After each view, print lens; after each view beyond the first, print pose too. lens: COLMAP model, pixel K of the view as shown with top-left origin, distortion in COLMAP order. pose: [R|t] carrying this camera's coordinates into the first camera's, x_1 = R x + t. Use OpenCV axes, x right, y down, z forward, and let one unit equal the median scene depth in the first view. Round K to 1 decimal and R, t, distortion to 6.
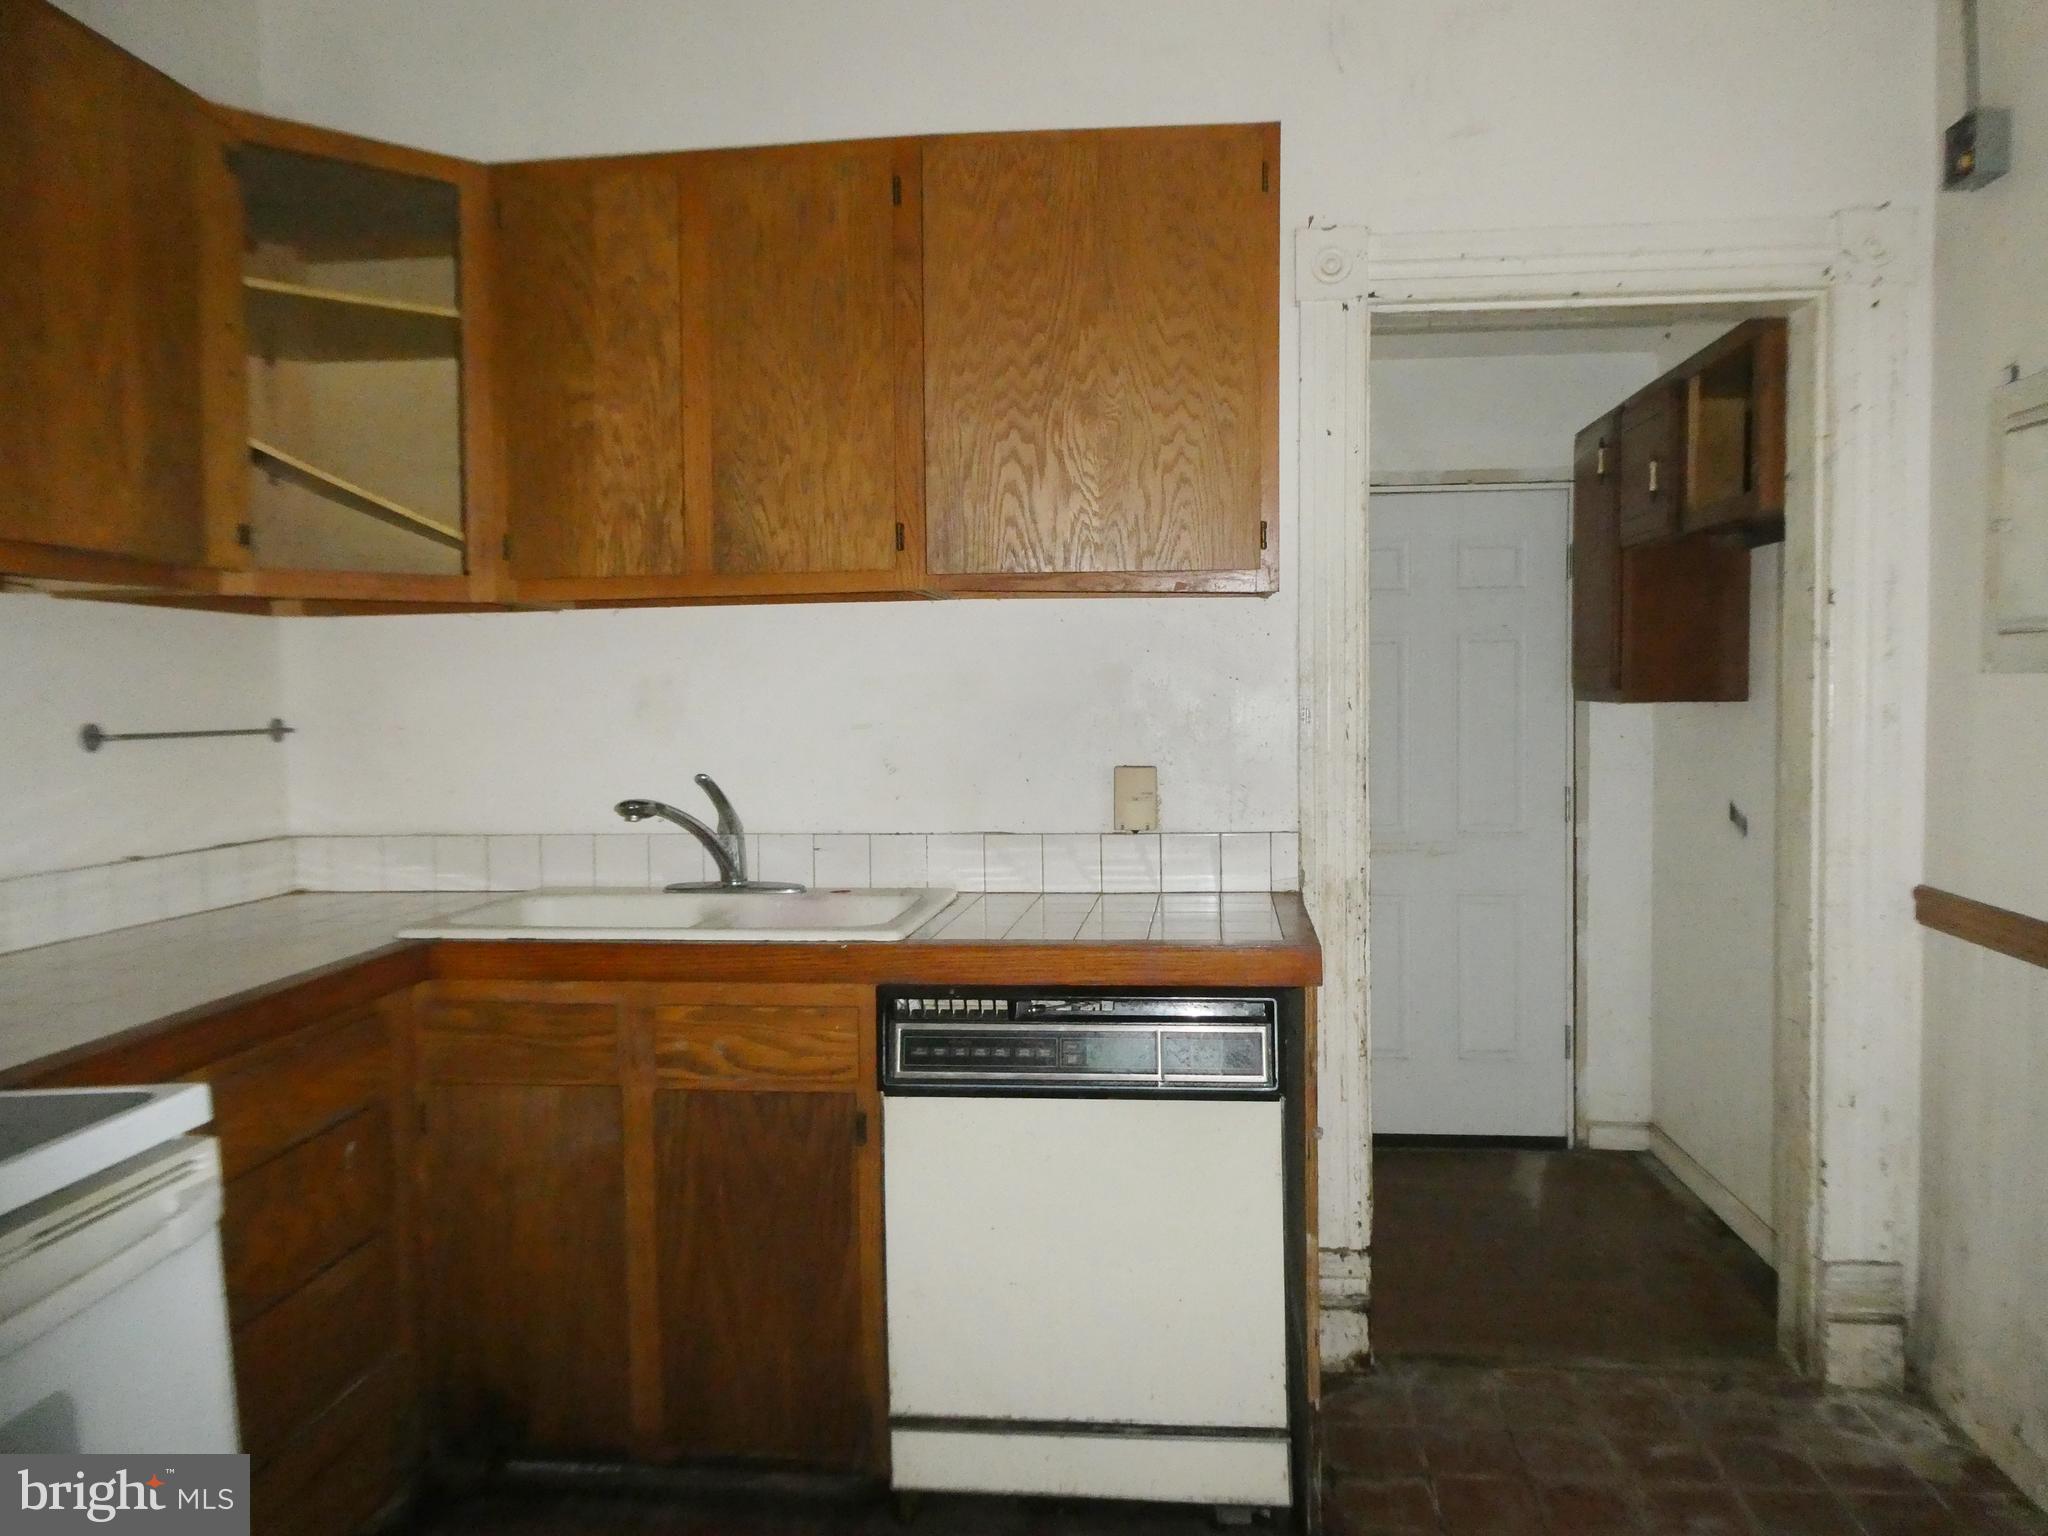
lens RADIAL K [[1564.2, 0, 1024.0], [0, 1564.2, 768.0], [0, 0, 1]] dist [0.039196, -0.057338]
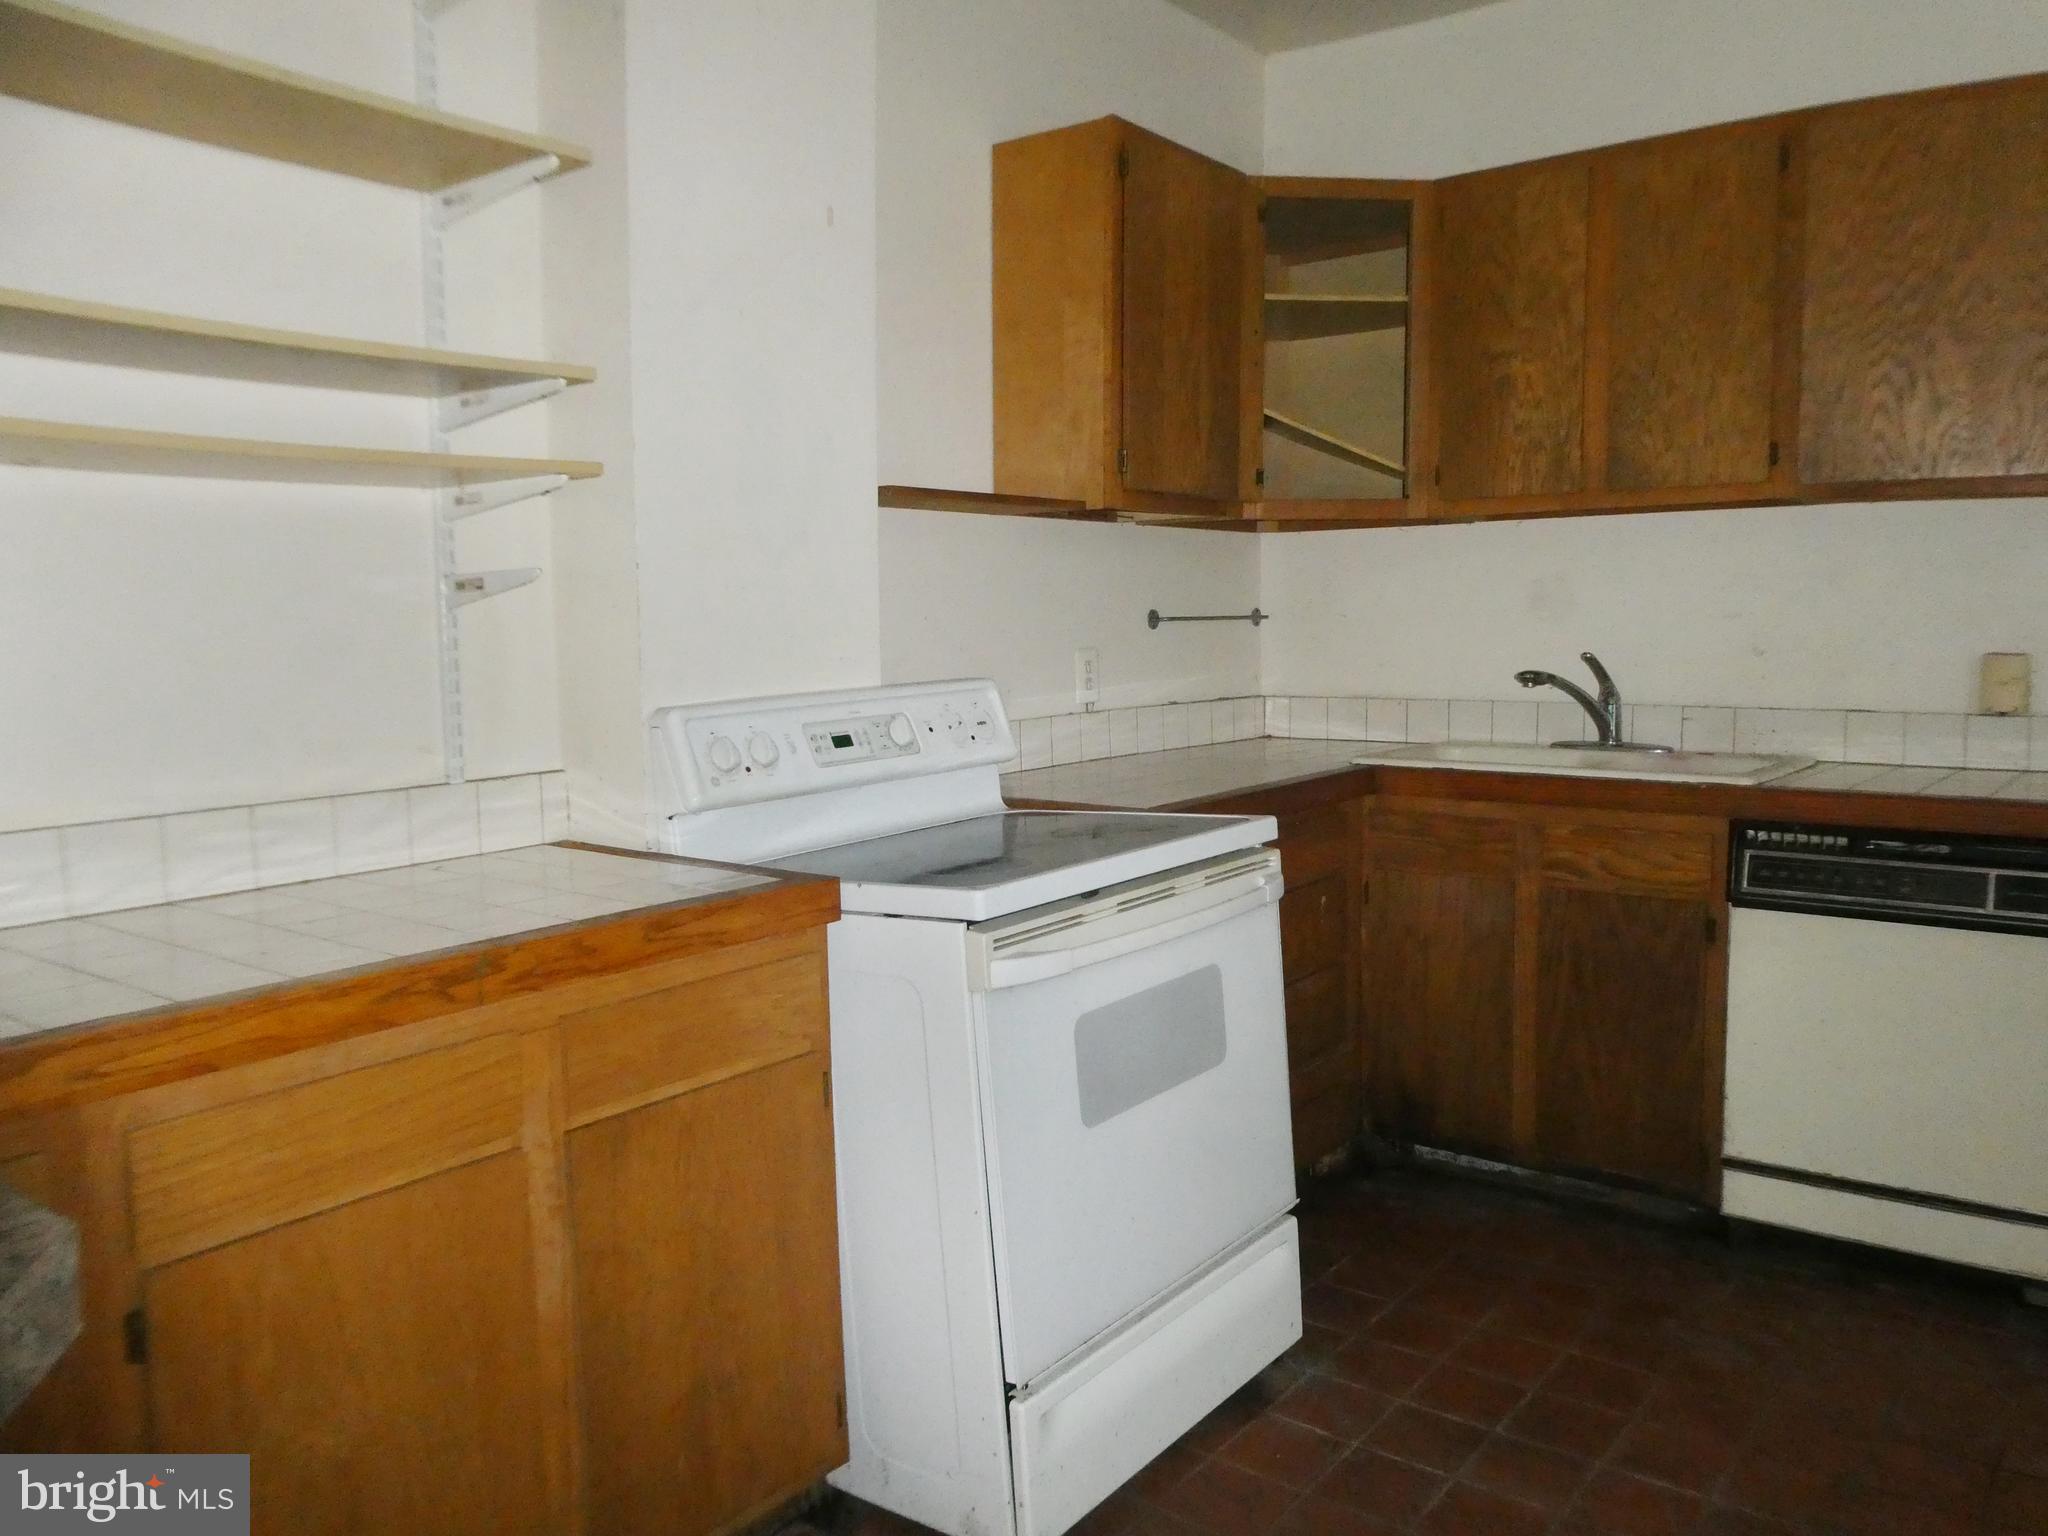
lens RADIAL K [[1529.8, 0, 929.1], [0, 1529.8, 742.7], [0, 0, 1]] dist [-0.023949, -0.010407]
pose [[0.825405, 0.051306, -0.562205, 0.051188], [-0.025340, 0.998225, 0.053894, 0.026459], [0.563972, -0.030238, 0.825240, -0.326818]]
